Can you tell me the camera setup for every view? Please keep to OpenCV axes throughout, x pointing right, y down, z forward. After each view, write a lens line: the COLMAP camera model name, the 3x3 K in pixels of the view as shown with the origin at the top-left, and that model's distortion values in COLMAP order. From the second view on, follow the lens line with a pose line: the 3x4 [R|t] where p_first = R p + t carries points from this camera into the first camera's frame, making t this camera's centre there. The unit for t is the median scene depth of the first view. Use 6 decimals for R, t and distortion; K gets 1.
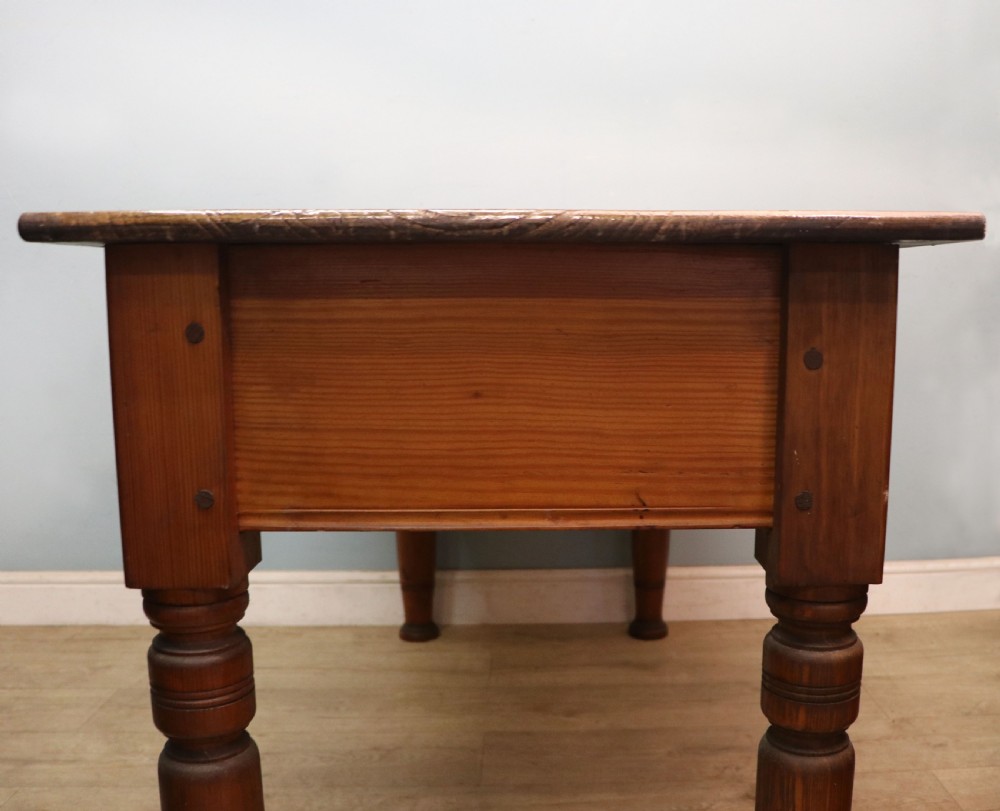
lens RADIAL K [[1014.6, 0, 587.6], [0, 1014.6, 416.6], [0, 0, 1]] dist [-0.183088, 0.139963]
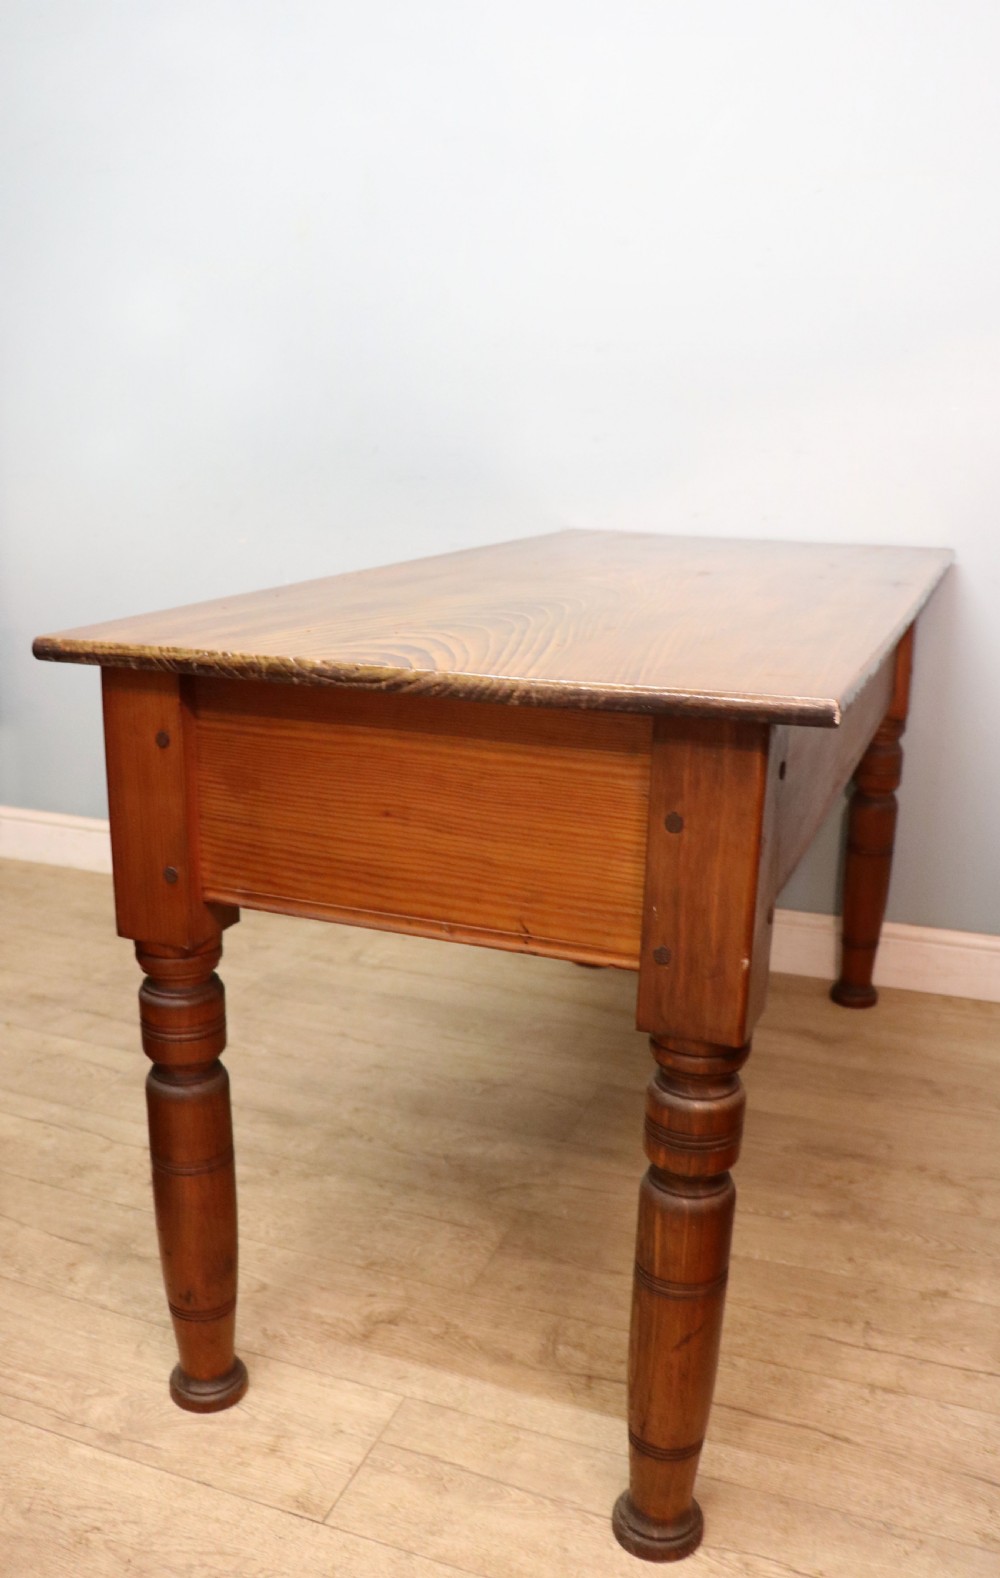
lens RADIAL K [[1330.7, 0, 501.1], [0, 1330.7, 766.7], [0, 0, 1]] dist [-0.175359, 0.136748]
pose [[0.915220, 0.108849, -0.387974, 0.559035], [-0.066466, 0.990415, 0.121078, -0.254886], [0.397434, -0.085026, 0.913683, -0.273873]]
